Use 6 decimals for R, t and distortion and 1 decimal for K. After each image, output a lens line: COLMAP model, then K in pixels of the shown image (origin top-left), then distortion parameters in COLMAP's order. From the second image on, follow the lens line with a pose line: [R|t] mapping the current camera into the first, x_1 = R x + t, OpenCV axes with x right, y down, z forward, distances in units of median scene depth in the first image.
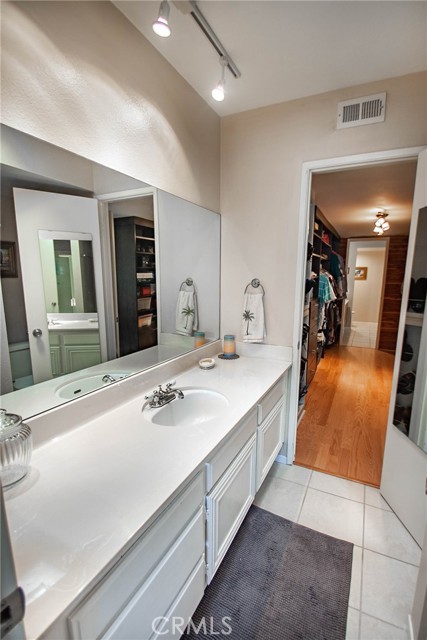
lens RADIAL K [[309.0, 0, 217.6], [0, 309.0, 334.3], [0, 0, 1]] dist [-0.003983, -0.000866]
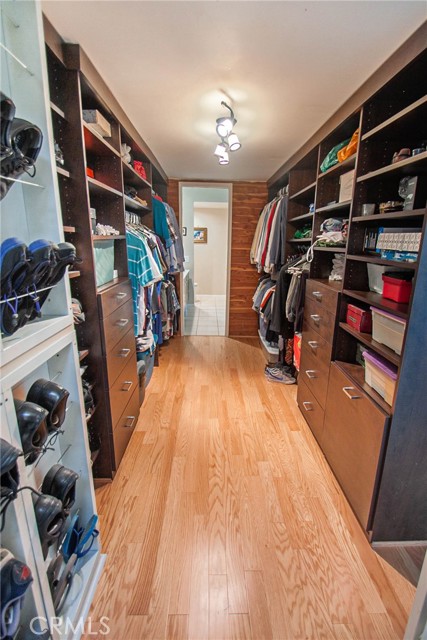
lens RADIAL K [[309.0, 0, 217.6], [0, 309.0, 334.3], [0, 0, 1]] dist [-0.003983, -0.000866]
pose [[0.887455, -0.122590, 0.444292, 0.163116], [0.071816, 0.988984, 0.129432, -0.061647], [-0.455265, -0.082958, 0.886483, 0.348393]]
